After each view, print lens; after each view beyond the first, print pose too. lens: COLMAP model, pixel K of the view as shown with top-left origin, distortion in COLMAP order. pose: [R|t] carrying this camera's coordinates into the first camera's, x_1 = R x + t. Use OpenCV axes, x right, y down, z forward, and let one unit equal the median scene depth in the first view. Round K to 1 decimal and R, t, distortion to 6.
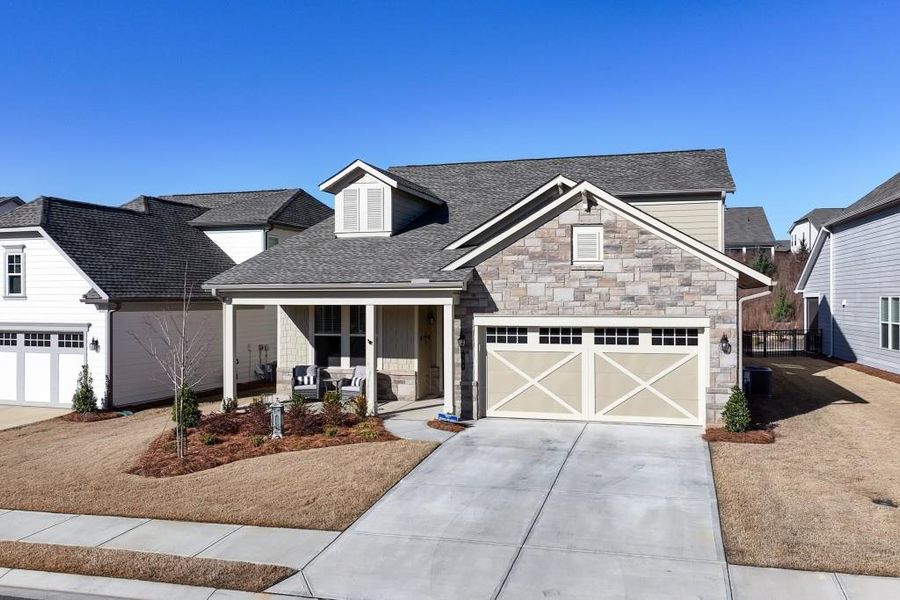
lens RADIAL K [[713.2, 0, 450.0], [0, 713.2, 300.0], [0, 0, 1]] dist [0.003954, 0.001772]
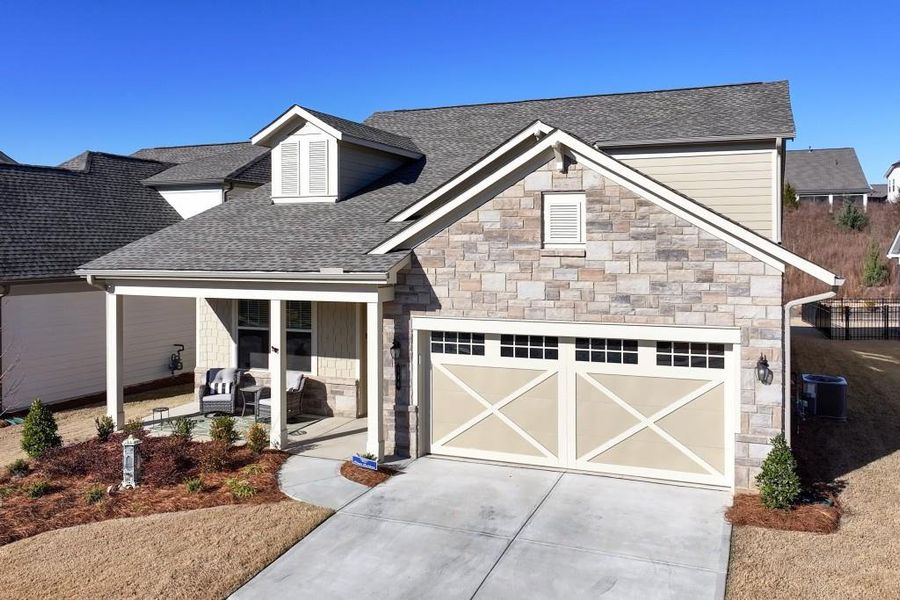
lens RADIAL K [[717.8, 0, 450.5], [0, 717.8, 247.1], [0, 0, 1]] dist [0.000052, 0.001515]
pose [[0.994443, 0.000454, -0.105278, 0.152343], [0.000120, 0.999985, 0.005440, -0.053422], [0.105279, -0.005423, 0.994428, 0.278287]]
